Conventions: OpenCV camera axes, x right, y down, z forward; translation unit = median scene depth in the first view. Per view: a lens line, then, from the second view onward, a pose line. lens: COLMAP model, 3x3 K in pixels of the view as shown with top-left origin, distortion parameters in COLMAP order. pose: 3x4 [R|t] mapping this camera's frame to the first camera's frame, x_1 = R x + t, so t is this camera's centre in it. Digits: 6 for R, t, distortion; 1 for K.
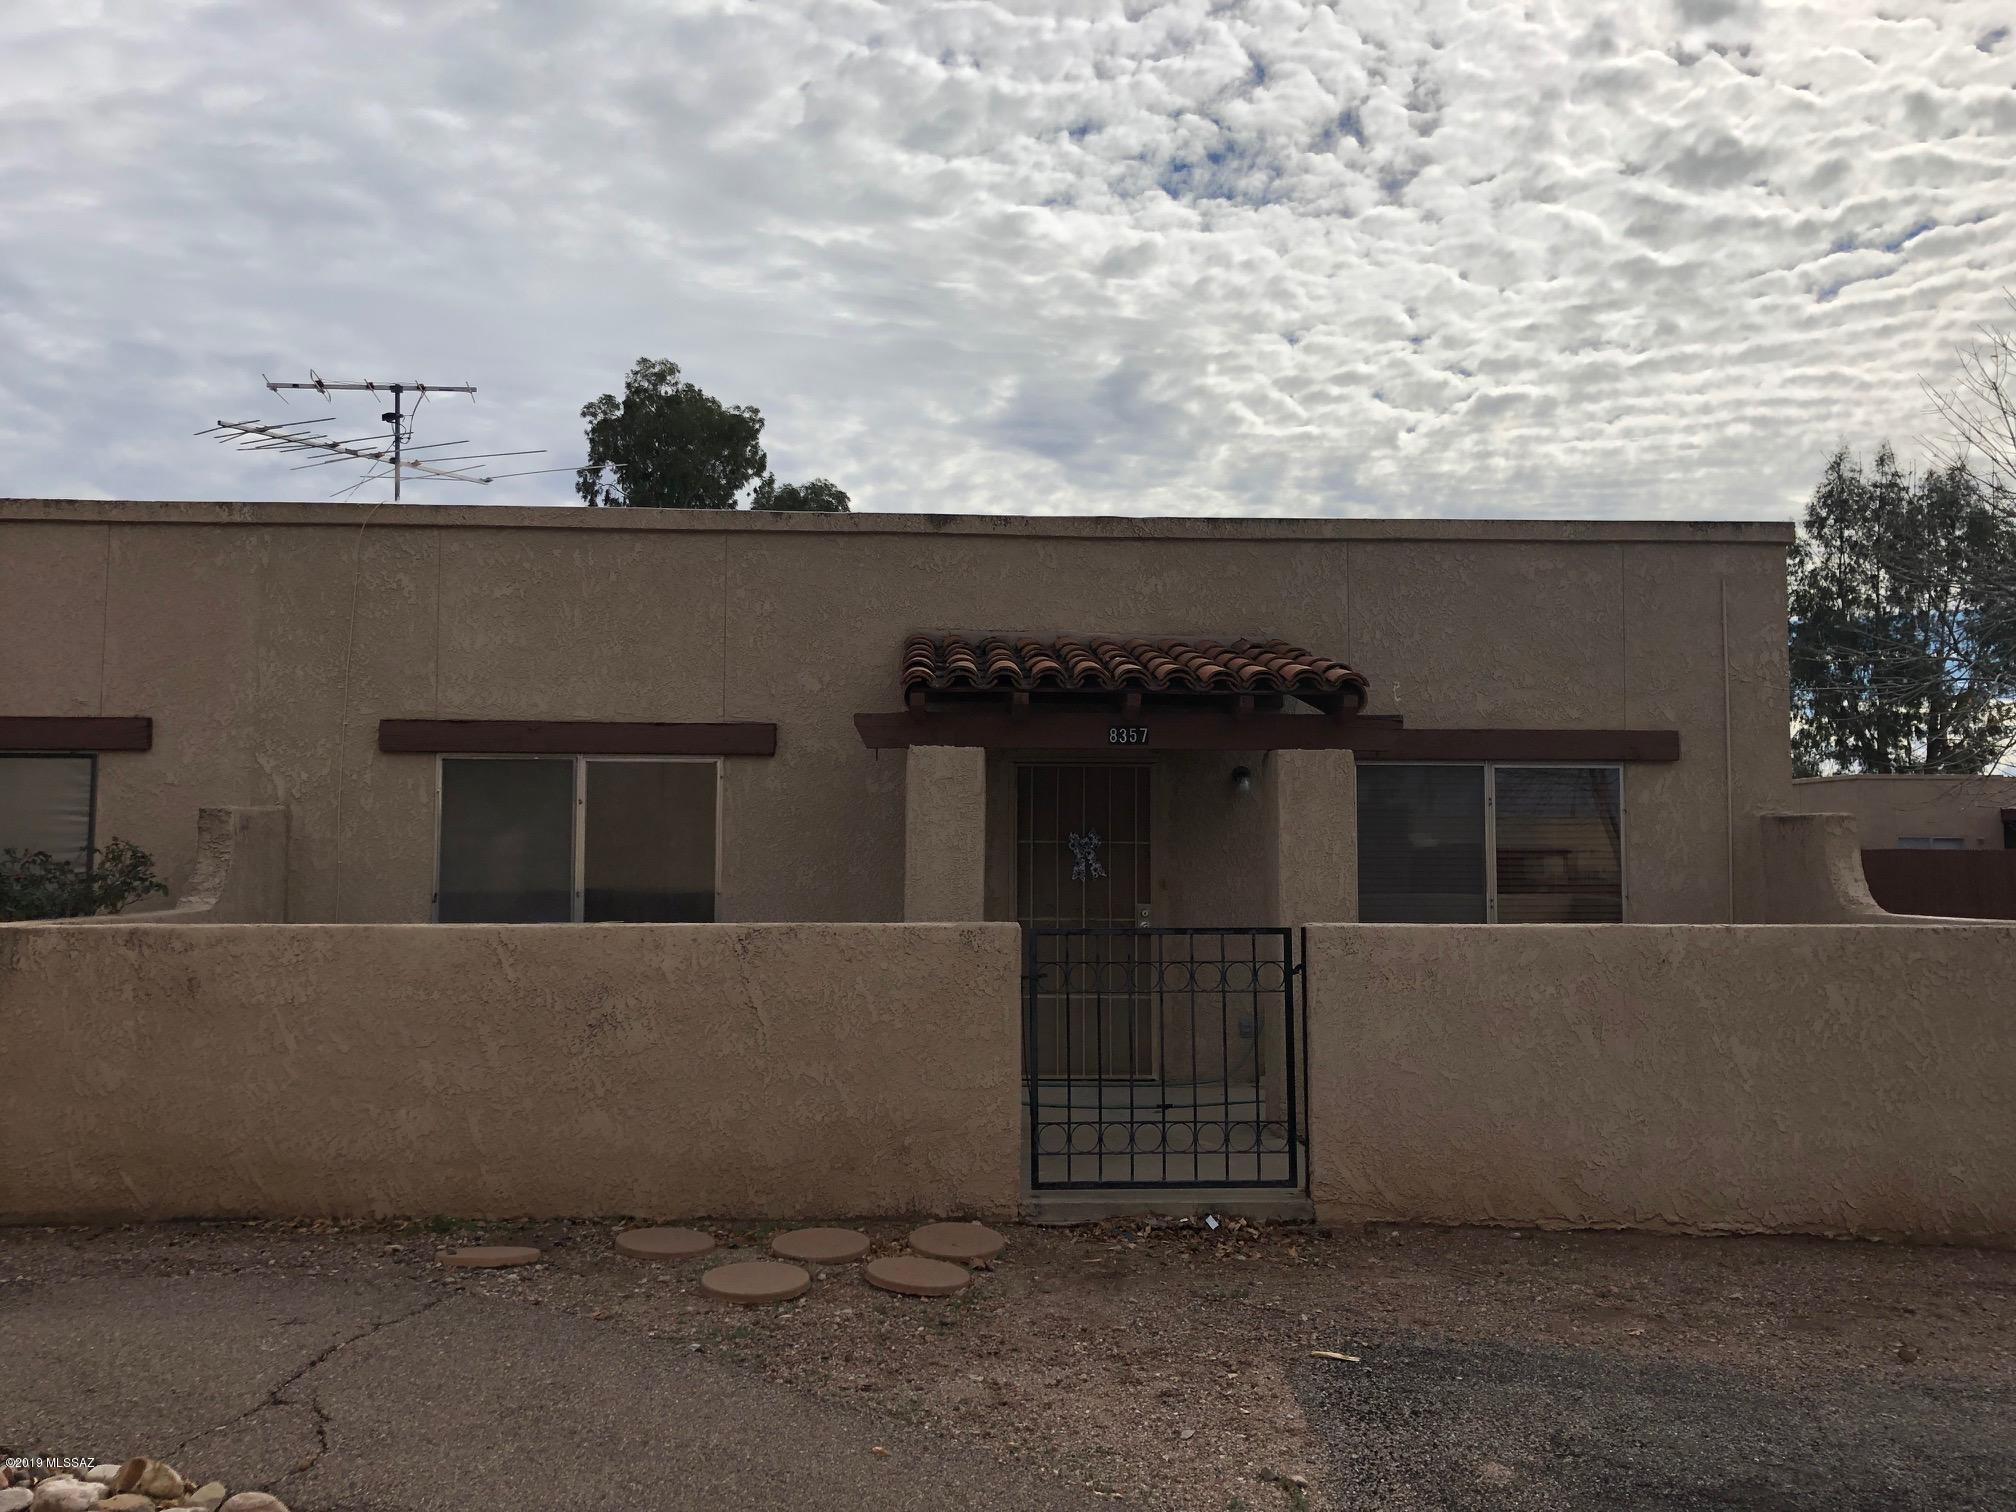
lens RADIAL K [[1655.1, 0, 1008.0], [0, 1655.1, 756.0], [0, 0, 1]] dist [0.041661, -0.058913]
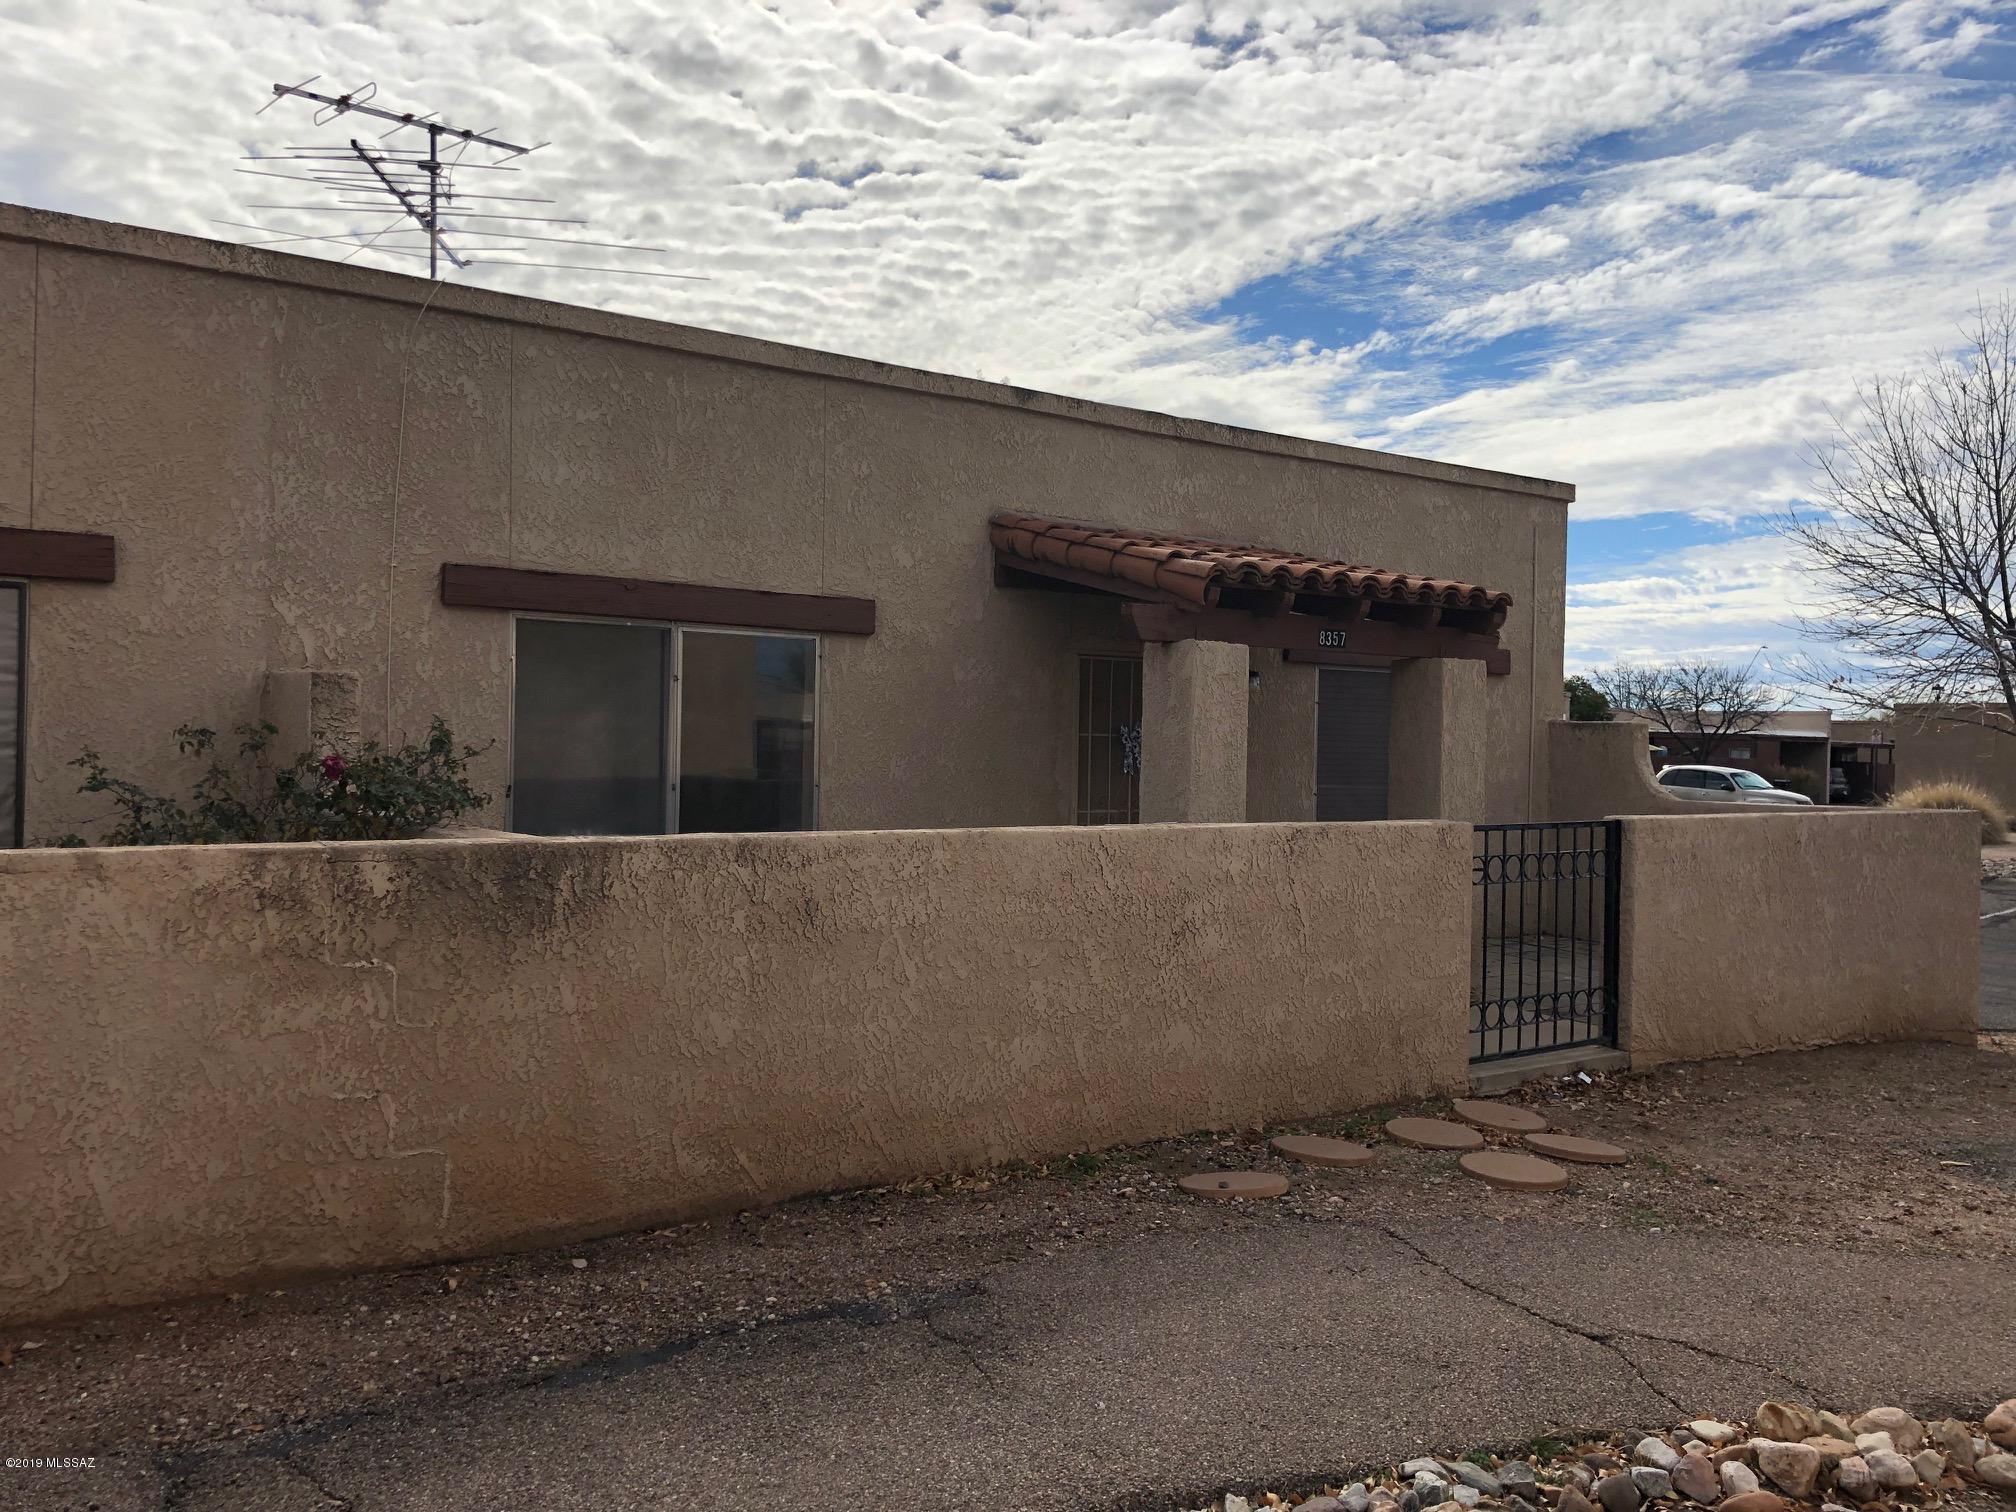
lens RADIAL K [[1655.1, 0, 1008.0], [0, 1655.1, 756.0], [0, 0, 1]] dist [0.041661, -0.058913]
pose [[0.829160, 0.008780, 0.558942, -0.594642], [-0.049869, 0.997052, 0.058316, 0.009402], [-0.556782, -0.076227, 0.827153, 0.204645]]
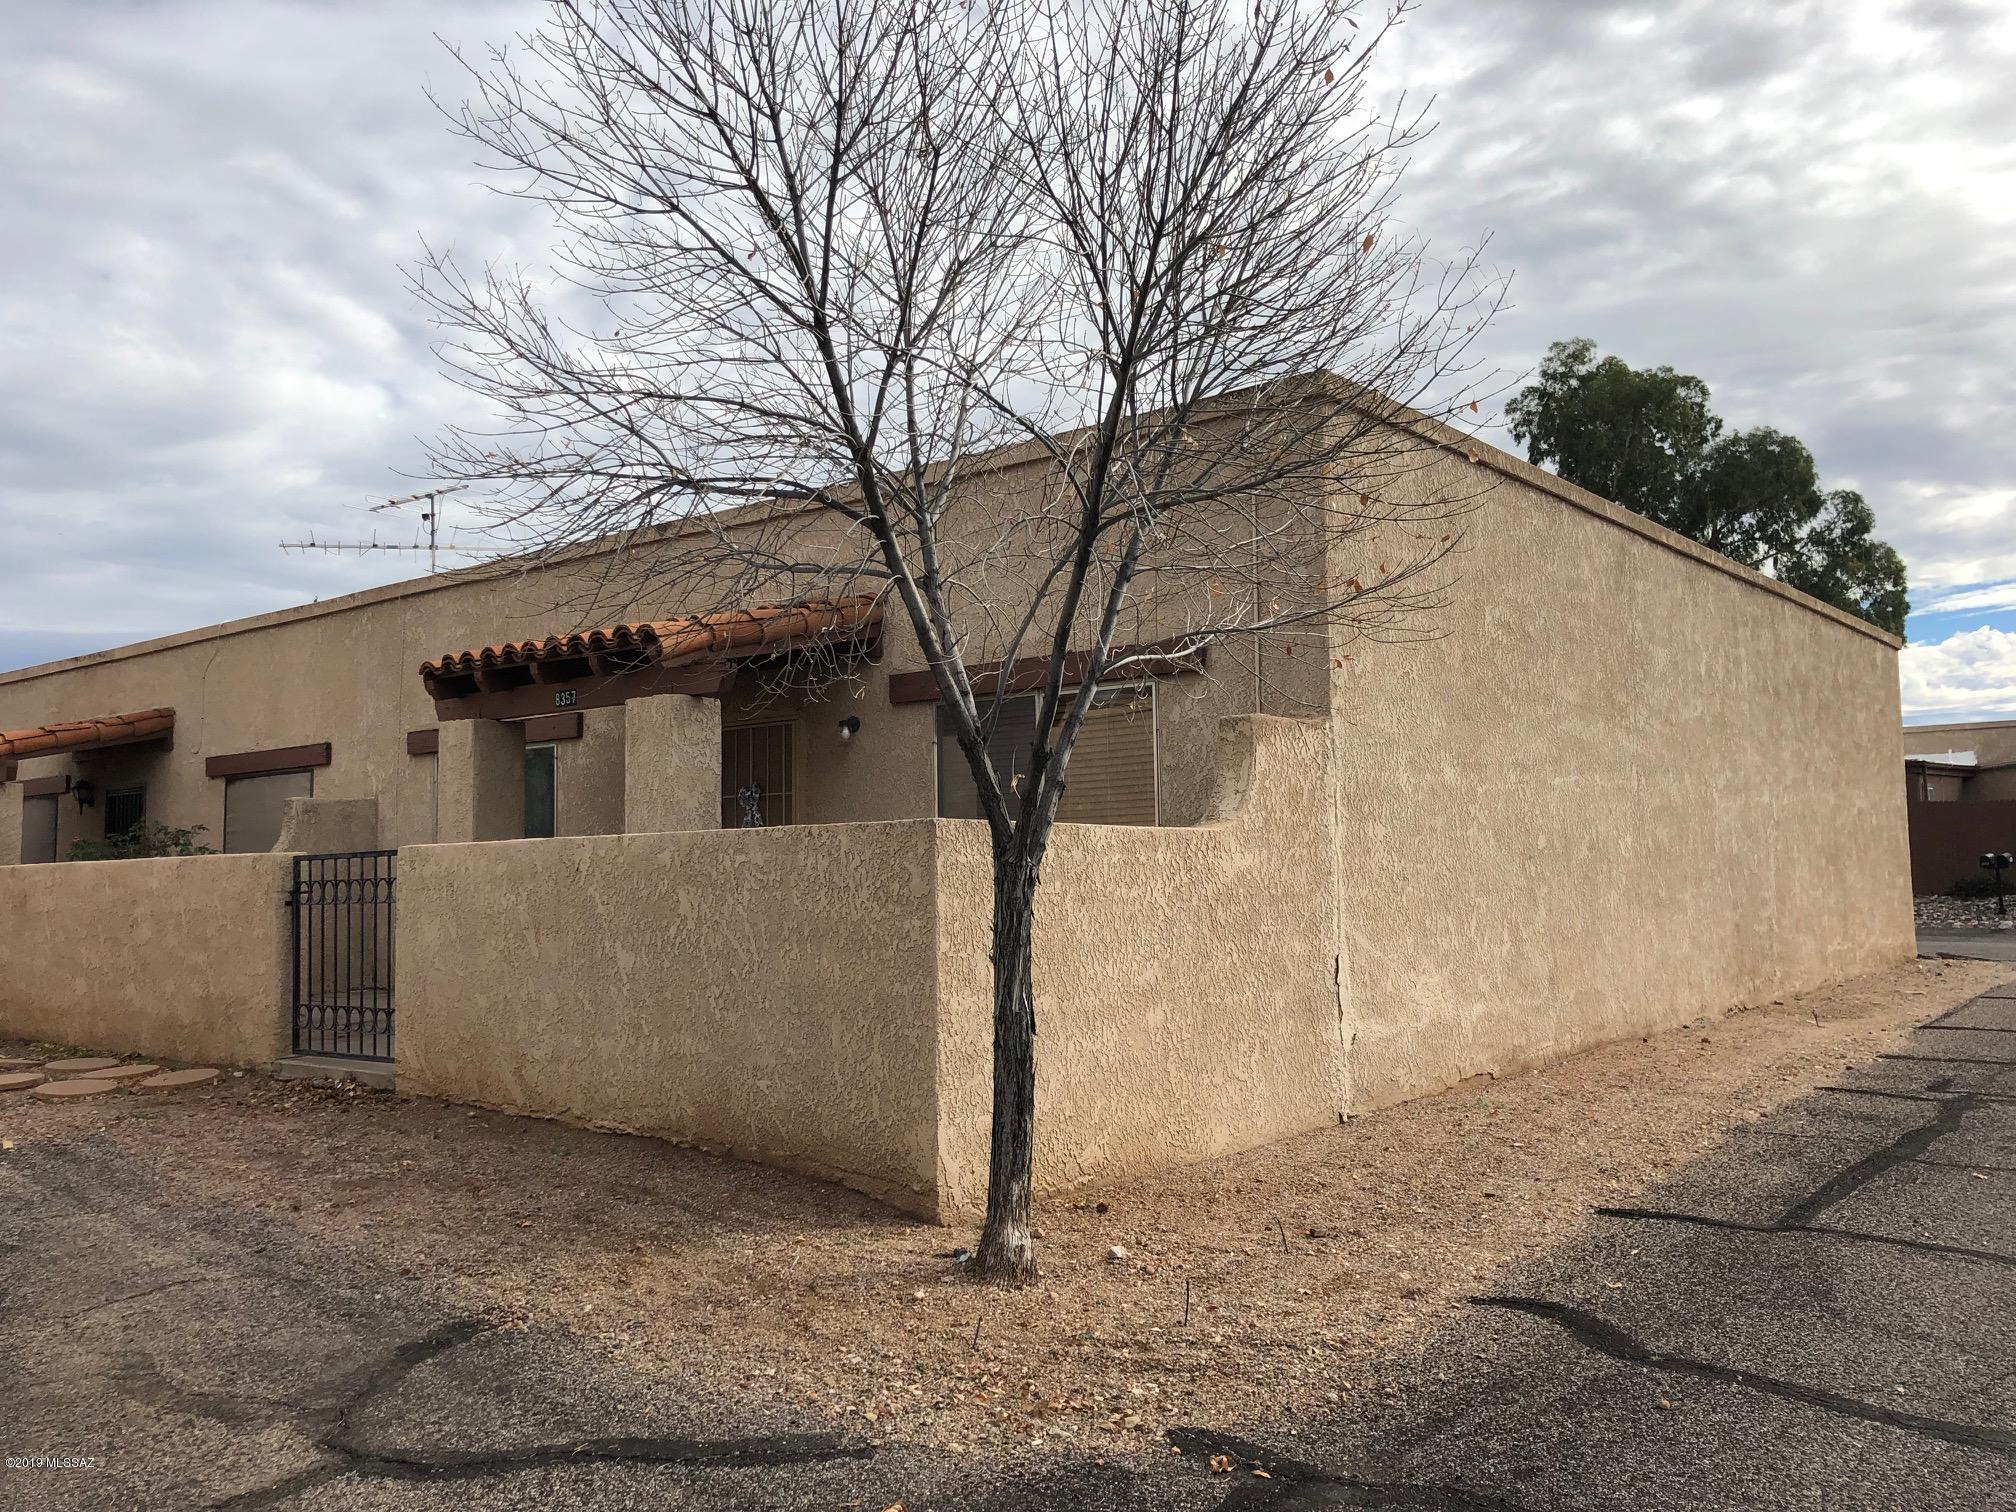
lens RADIAL K [[1642.4, 0, 1008.0], [0, 1642.4, 756.0], [0, 0, 1]] dist [0.084045, -0.117193]
pose [[0.745594, -0.064814, -0.663241, 0.938104], [0.060072, 0.997744, -0.029973, 0.071250], [0.663688, -0.017495, 0.747805, 0.285178]]
